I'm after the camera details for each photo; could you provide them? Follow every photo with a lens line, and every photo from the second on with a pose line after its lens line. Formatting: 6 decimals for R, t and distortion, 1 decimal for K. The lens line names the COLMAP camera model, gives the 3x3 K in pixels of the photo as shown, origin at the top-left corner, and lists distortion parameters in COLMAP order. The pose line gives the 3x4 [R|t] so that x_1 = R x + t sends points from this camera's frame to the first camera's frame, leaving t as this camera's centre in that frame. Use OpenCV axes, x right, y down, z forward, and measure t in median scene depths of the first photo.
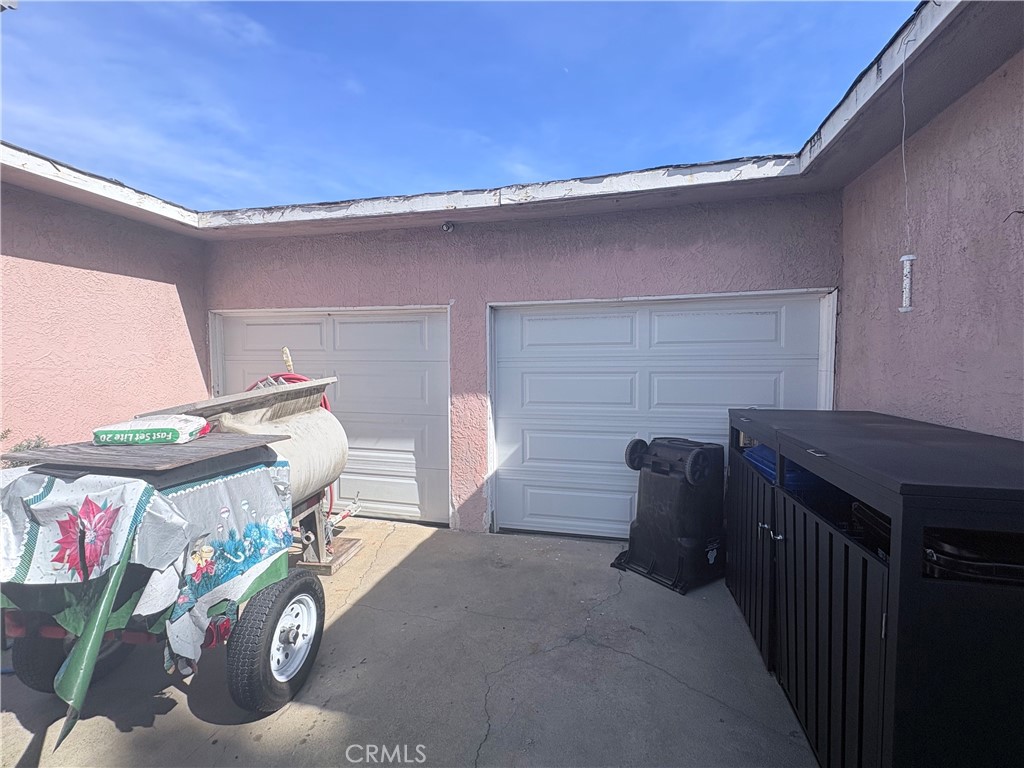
lens RADIAL K [[446.2, 0, 512.8], [0, 446.2, 385.7], [0, 0, 1]] dist [-0.000848, 0.000344]
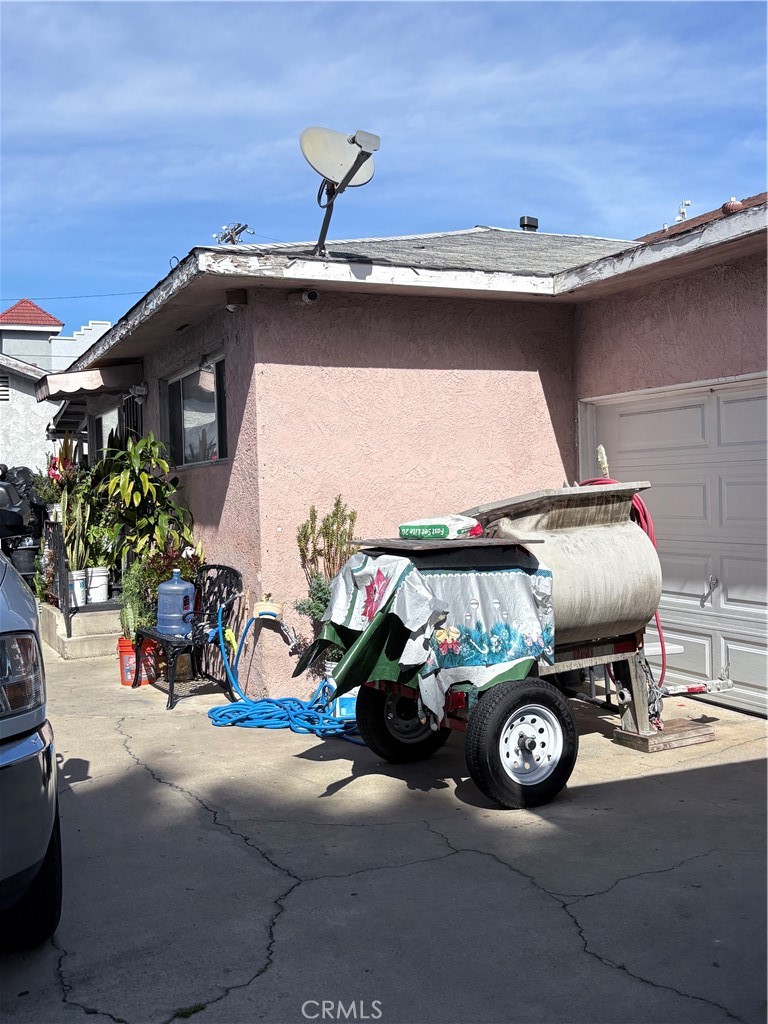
lens RADIAL K [[1061.8, 0, 384.3], [0, 1061.8, 512.2], [0, 0, 1]] dist [0.077155, 0.000000]
pose [[0.601477, -0.002945, -0.798885, 1.069062], [-0.014815, 0.999780, -0.014839, 0.091314], [0.798753, 0.020760, 0.601301, -0.596816]]
